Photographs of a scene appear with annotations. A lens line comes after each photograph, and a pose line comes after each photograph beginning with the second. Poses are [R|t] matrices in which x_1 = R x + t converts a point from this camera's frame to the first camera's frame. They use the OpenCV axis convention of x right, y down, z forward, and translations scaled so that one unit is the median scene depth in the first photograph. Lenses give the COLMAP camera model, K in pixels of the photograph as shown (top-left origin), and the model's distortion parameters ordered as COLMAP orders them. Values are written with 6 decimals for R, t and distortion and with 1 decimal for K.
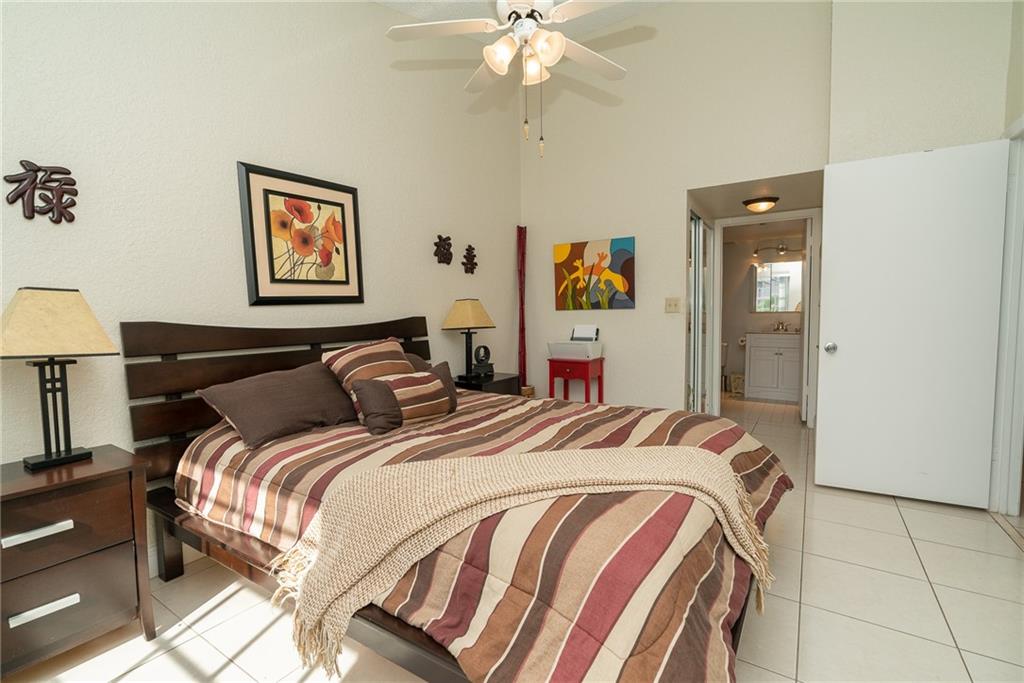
lens RADIAL K [[464.3, 0, 534.6], [0, 464.3, 340.4], [0, 0, 1]] dist [-0.004434, 0.000858]
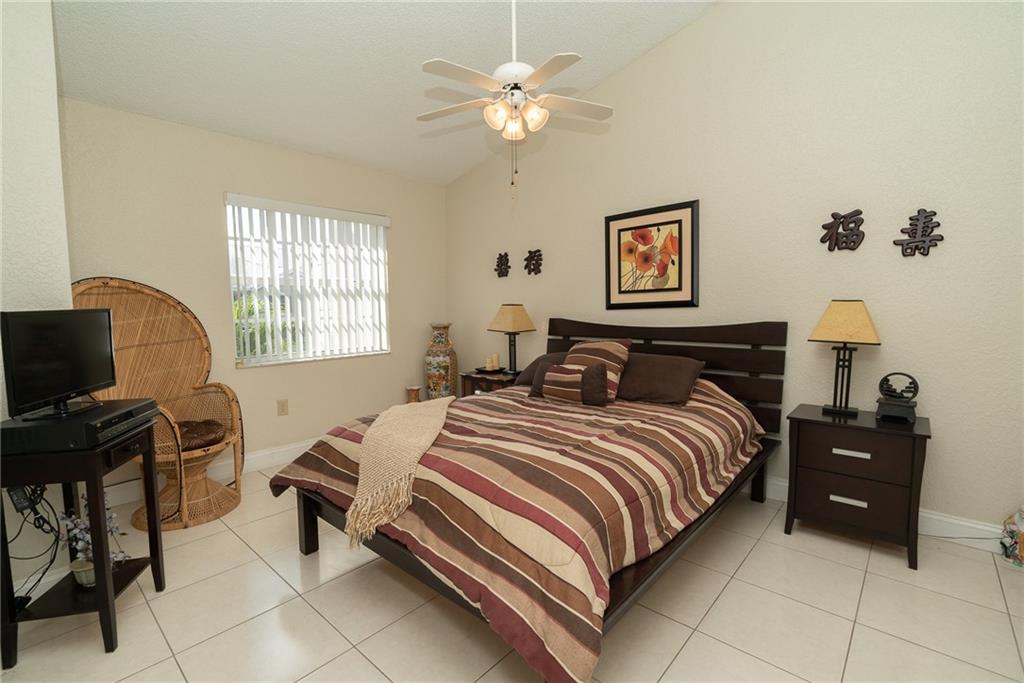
lens RADIAL K [[464.3, 0, 509.2], [0, 464.3, 345.3], [0, 0, 1]] dist [-0.004434, 0.000858]
pose [[-0.190743, 0.089459, -0.977555, 0.839936], [-0.057228, 0.993132, 0.102051, -0.084827], [0.979970, 0.075409, -0.184313, 0.860930]]
